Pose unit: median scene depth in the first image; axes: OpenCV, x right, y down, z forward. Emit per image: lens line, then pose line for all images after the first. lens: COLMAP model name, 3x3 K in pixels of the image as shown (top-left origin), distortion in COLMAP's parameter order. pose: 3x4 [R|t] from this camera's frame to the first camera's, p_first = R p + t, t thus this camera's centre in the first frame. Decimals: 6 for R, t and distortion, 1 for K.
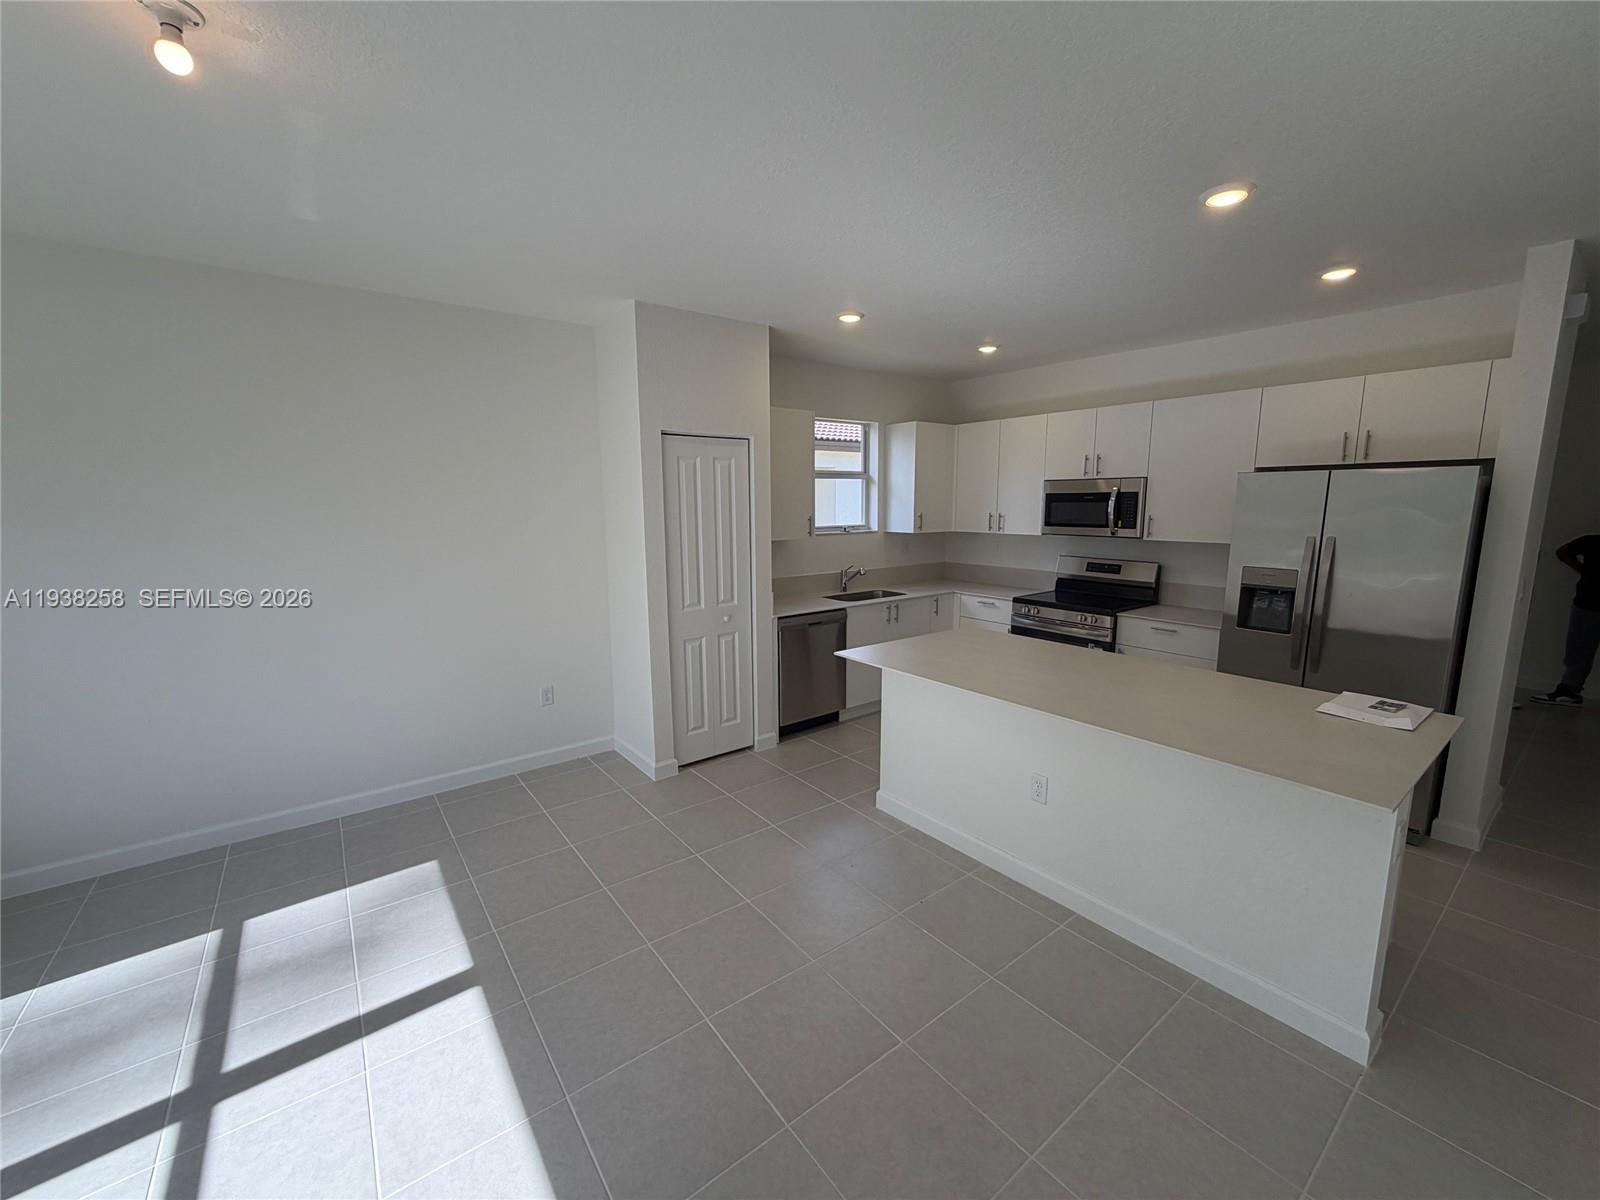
lens RADIAL K [[635.7, 0, 800.0], [0, 635.7, 595.9], [0, 0, 1]] dist [-0.000050, 0.000172]
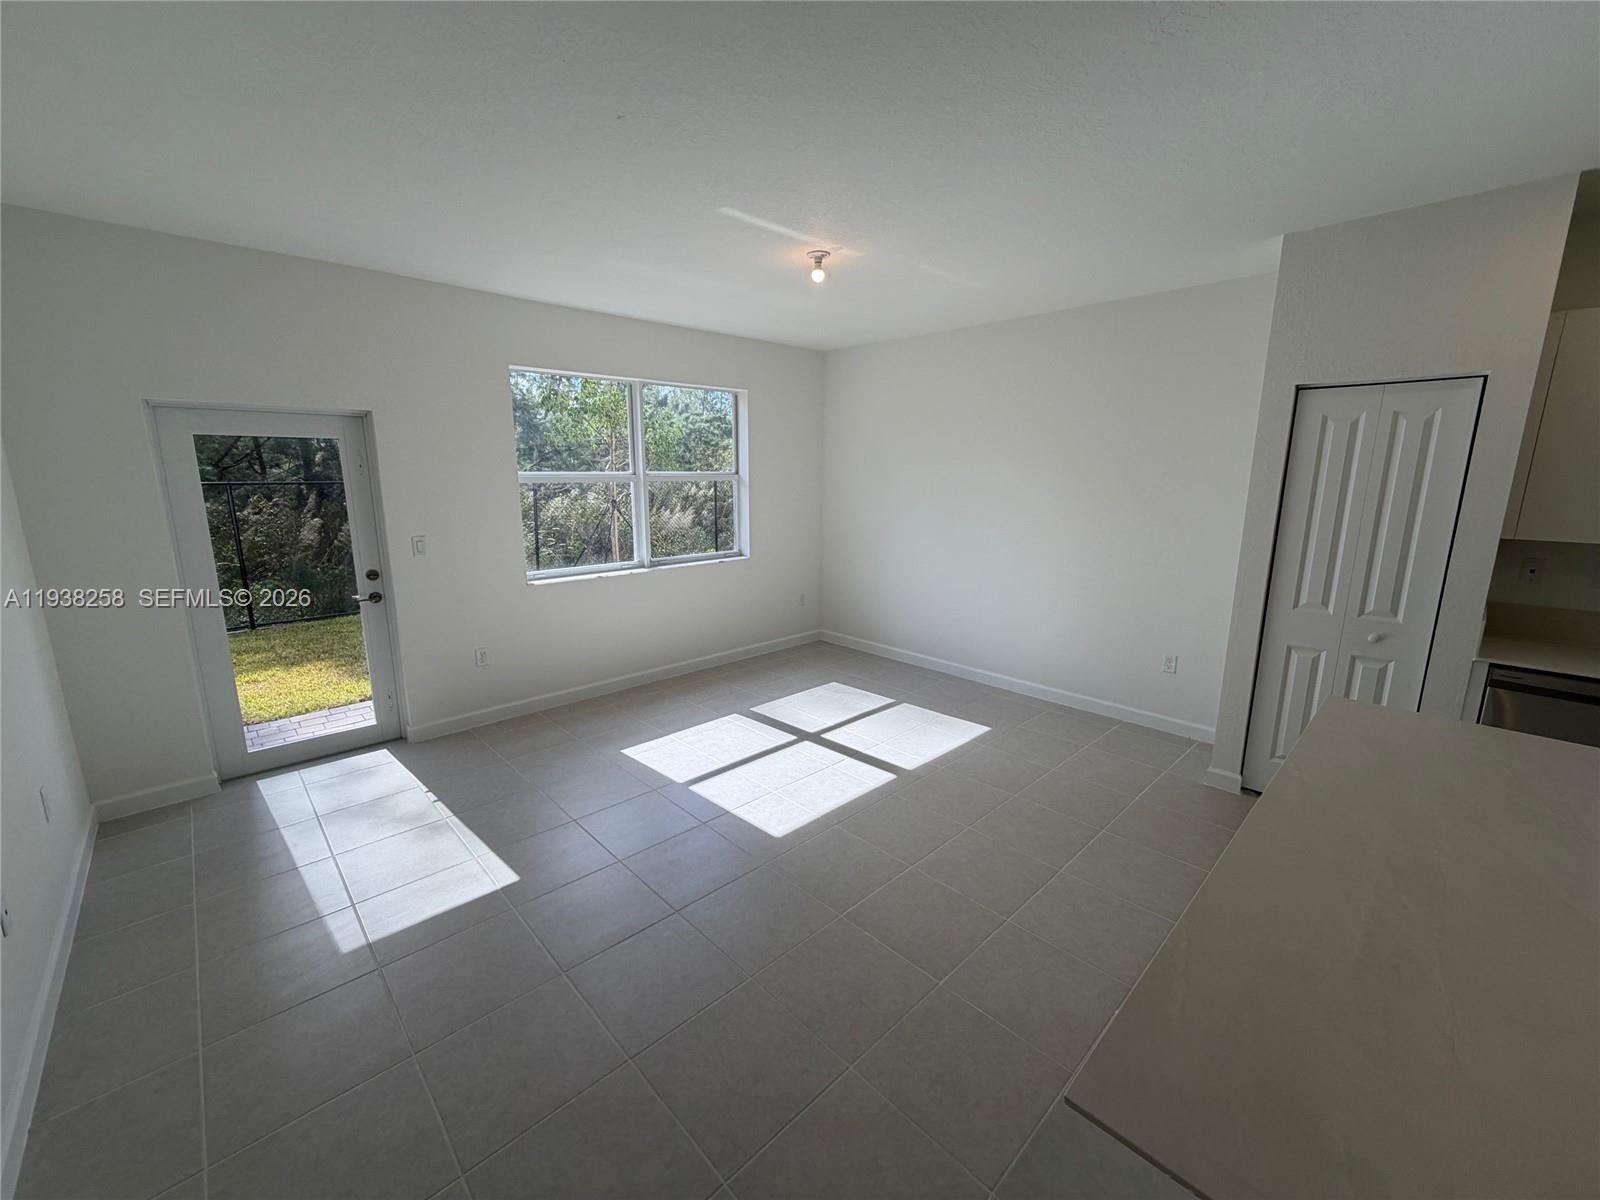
lens RADIAL K [[635.7, 0, 801.7], [0, 635.7, 600.3], [0, 0, 1]] dist [-0.000050, 0.000172]
pose [[0.114971, 0.203192, -0.972366, 0.558139], [-0.146401, 0.971633, 0.185729, -0.049163], [0.982521, 0.121002, 0.141457, 0.286778]]
